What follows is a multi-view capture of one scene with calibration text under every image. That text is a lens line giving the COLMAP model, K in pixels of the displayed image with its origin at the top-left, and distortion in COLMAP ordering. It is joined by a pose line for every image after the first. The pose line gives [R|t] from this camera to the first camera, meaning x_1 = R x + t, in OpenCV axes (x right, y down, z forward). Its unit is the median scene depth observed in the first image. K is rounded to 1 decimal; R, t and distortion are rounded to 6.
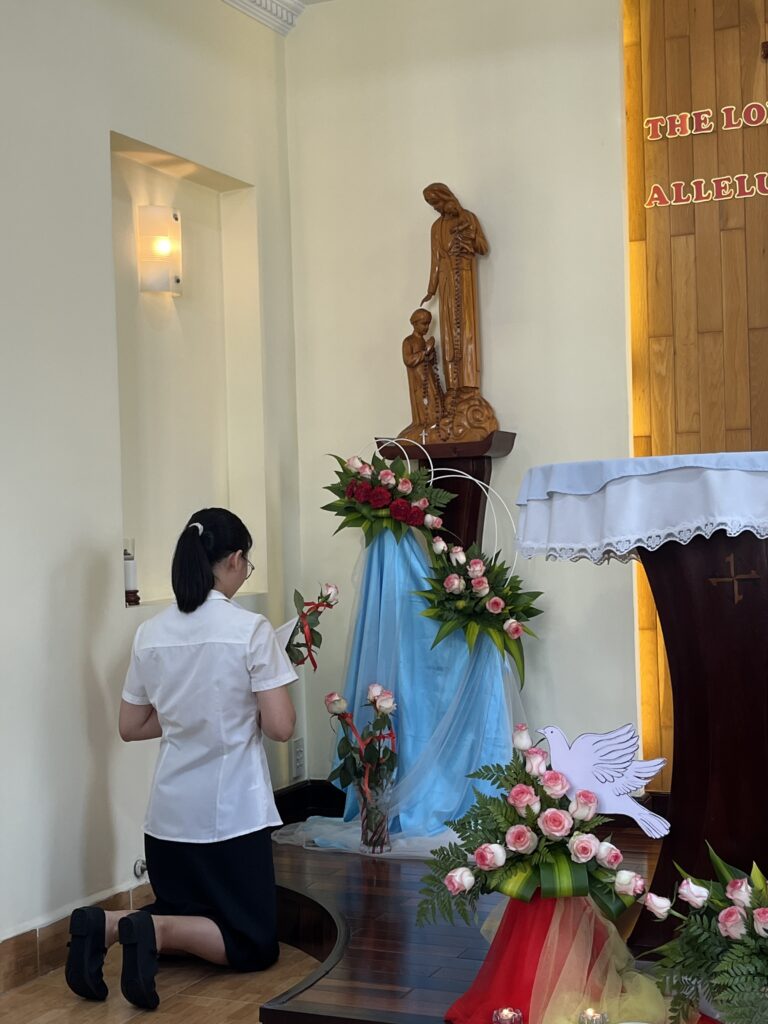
lens RADIAL K [[1521.1, 0, 380.8], [0, 1521.1, 526.2], [0, 0, 1]] dist [0.064150, 0.000000]
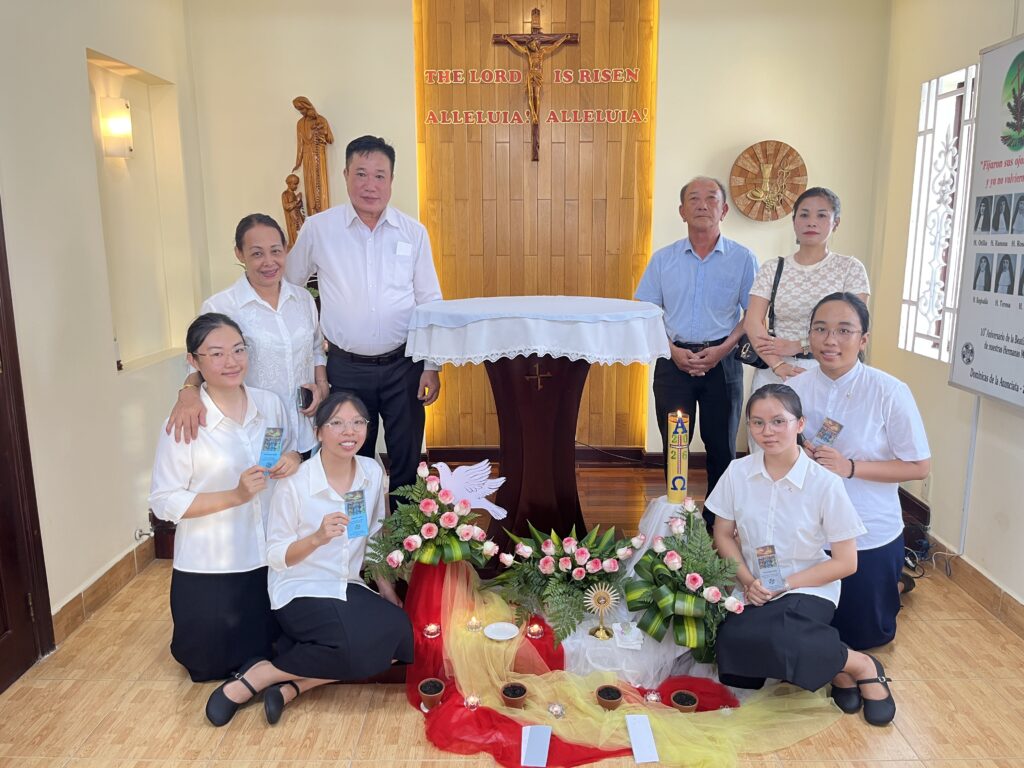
lens RADIAL K [[775.1, 0, 516.2], [0, 775.1, 374.0], [0, 0, 1]] dist [0.064739, -0.093798]
pose [[0.912665, -0.049016, 0.405758, -0.111778], [-0.021336, 0.985715, 0.167065, -0.081321], [-0.408150, -0.161131, 0.898582, 0.118017]]
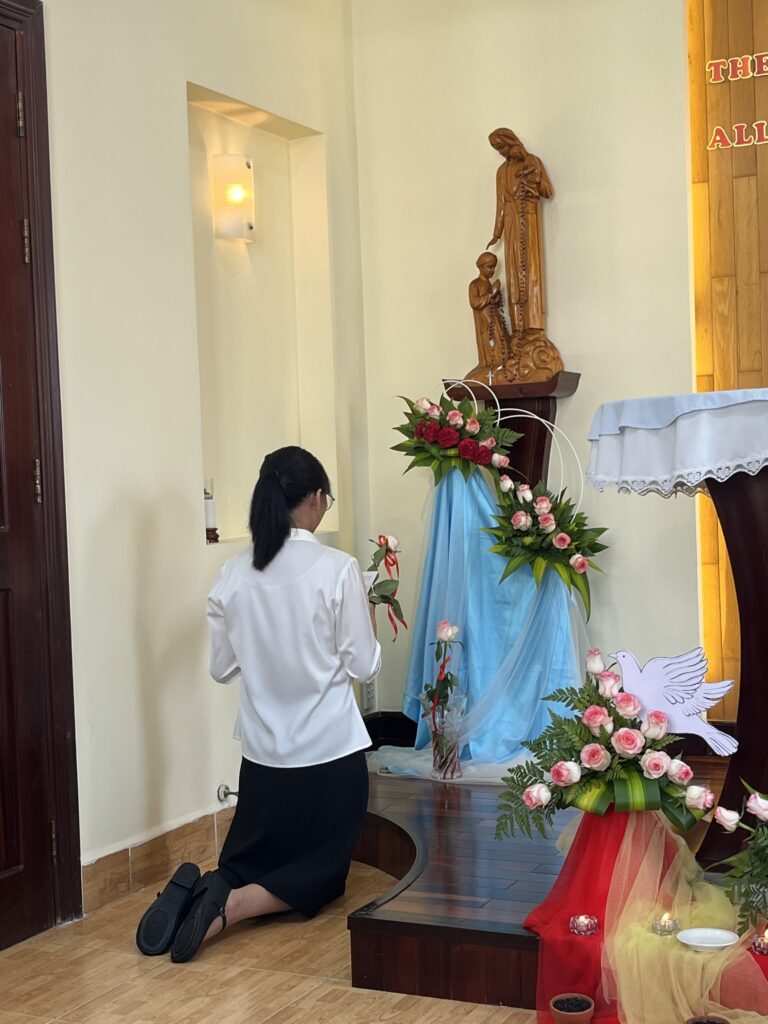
lens RADIAL K [[1521.1, 0, 390.4], [0, 1521.1, 521.0], [0, 0, 1]] dist [0.064150, 0.000000]
pose [[0.999654, -0.005740, -0.025679, -0.013871], [0.006524, 0.999511, 0.030580, 0.006070], [0.025491, -0.030737, 0.999202, -0.031699]]
